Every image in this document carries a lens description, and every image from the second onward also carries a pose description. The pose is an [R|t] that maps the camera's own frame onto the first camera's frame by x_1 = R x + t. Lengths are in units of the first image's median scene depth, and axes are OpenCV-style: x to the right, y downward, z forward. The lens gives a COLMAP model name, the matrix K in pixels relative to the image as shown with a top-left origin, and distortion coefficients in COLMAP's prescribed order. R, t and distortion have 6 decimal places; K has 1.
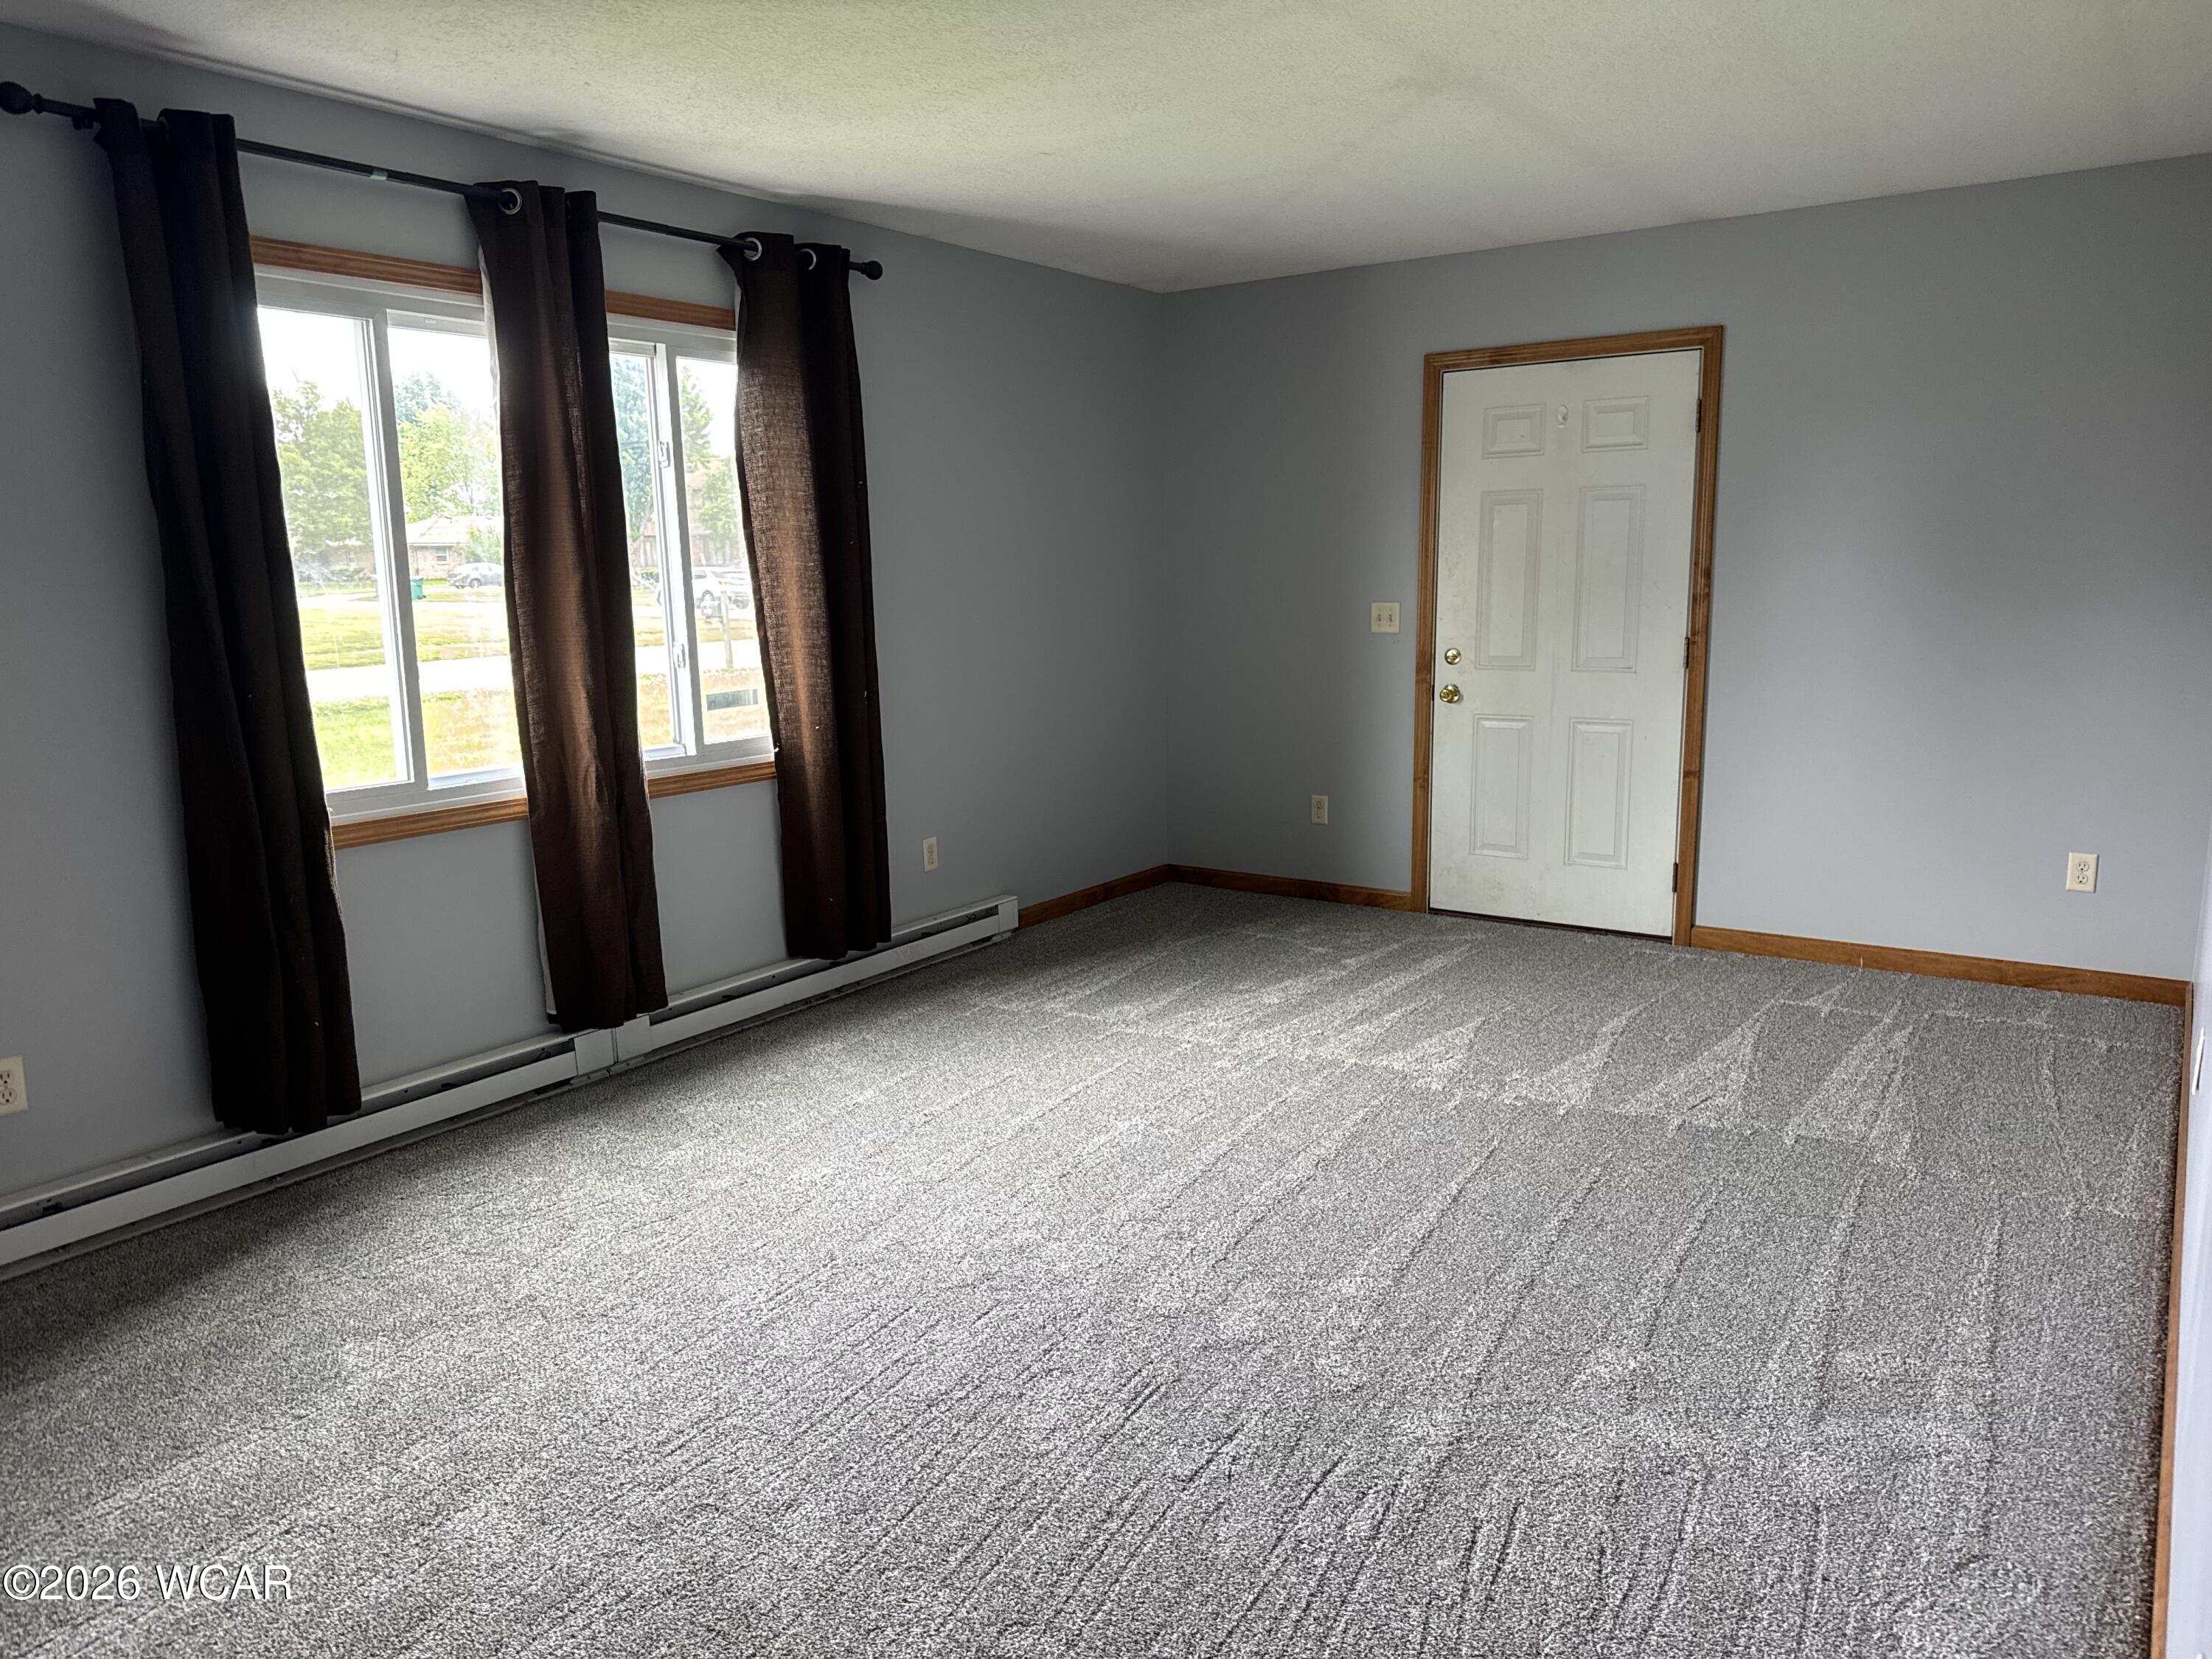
lens RADIAL K [[1540.2, 0, 1098.9], [0, 1540.2, 822.7], [0, 0, 1]] dist [0.152920, -0.266246]
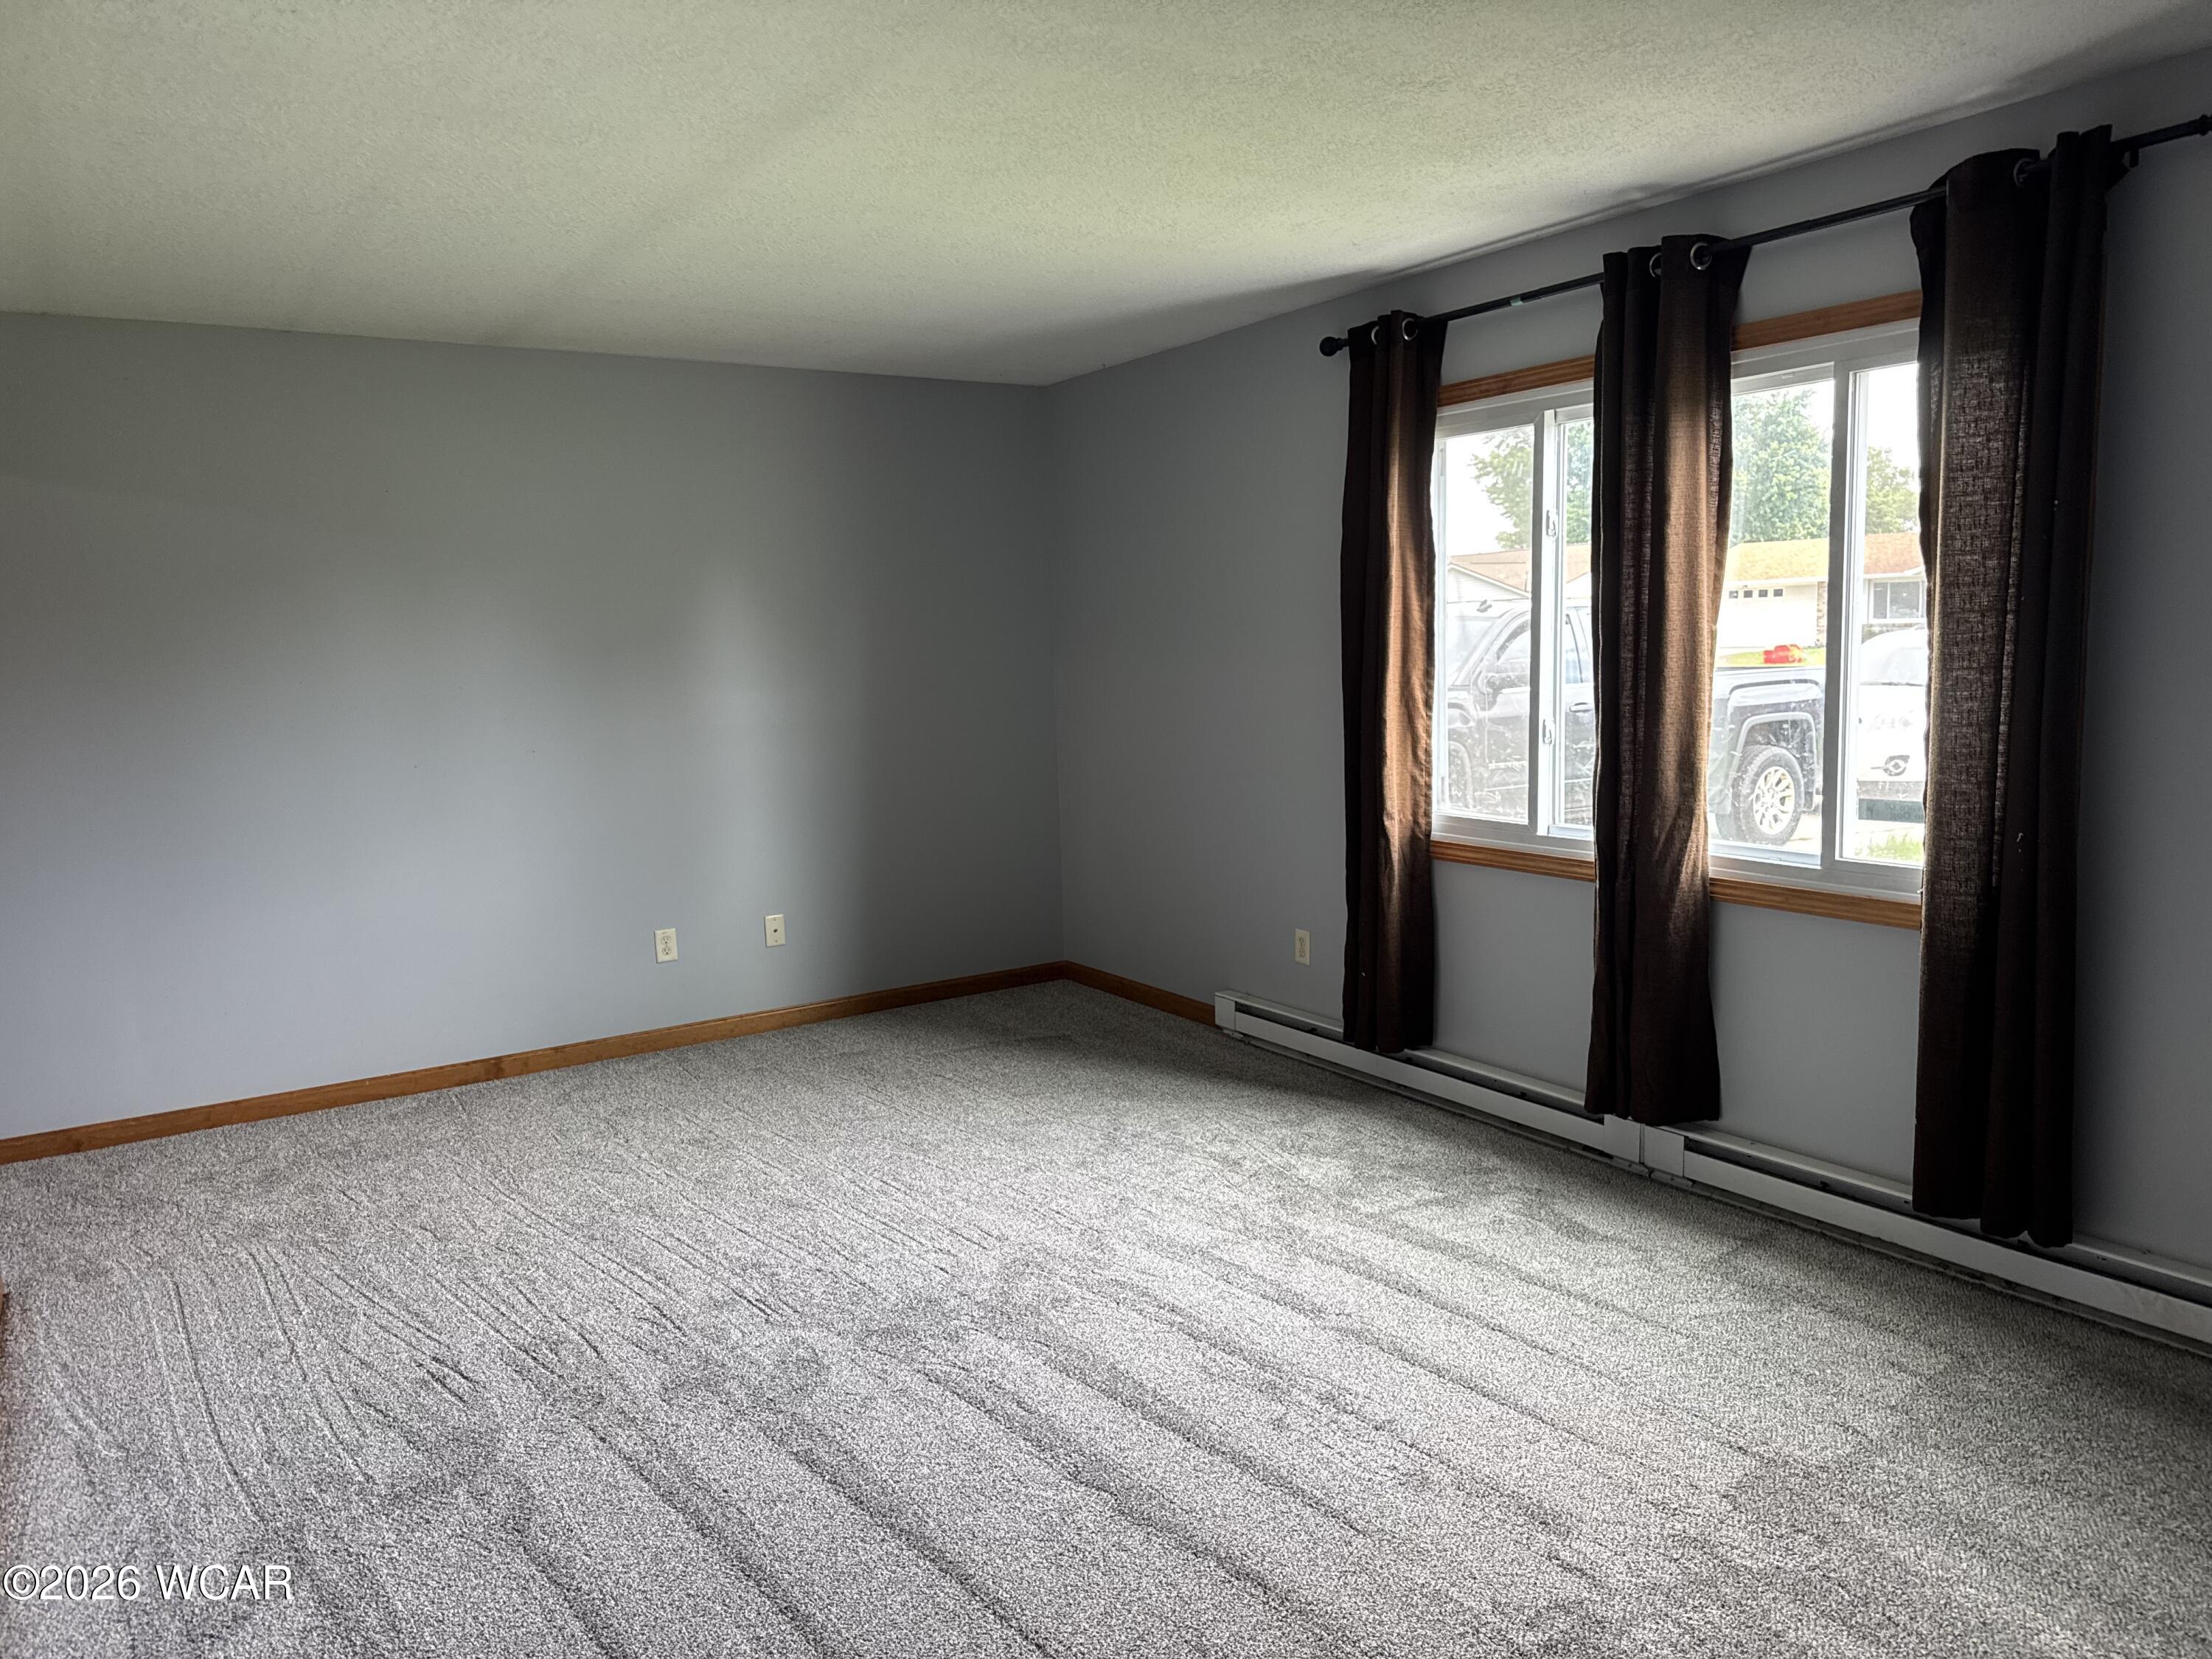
lens RADIAL K [[1540.2, 0, 1098.9], [0, 1540.2, 822.7], [0, 0, 1]] dist [0.152920, -0.266246]
pose [[-0.371803, 0.135155, -0.918420, 0.642719], [-0.127429, 0.972549, 0.194708, -0.185360], [0.919524, 0.189426, -0.344374, 0.983927]]
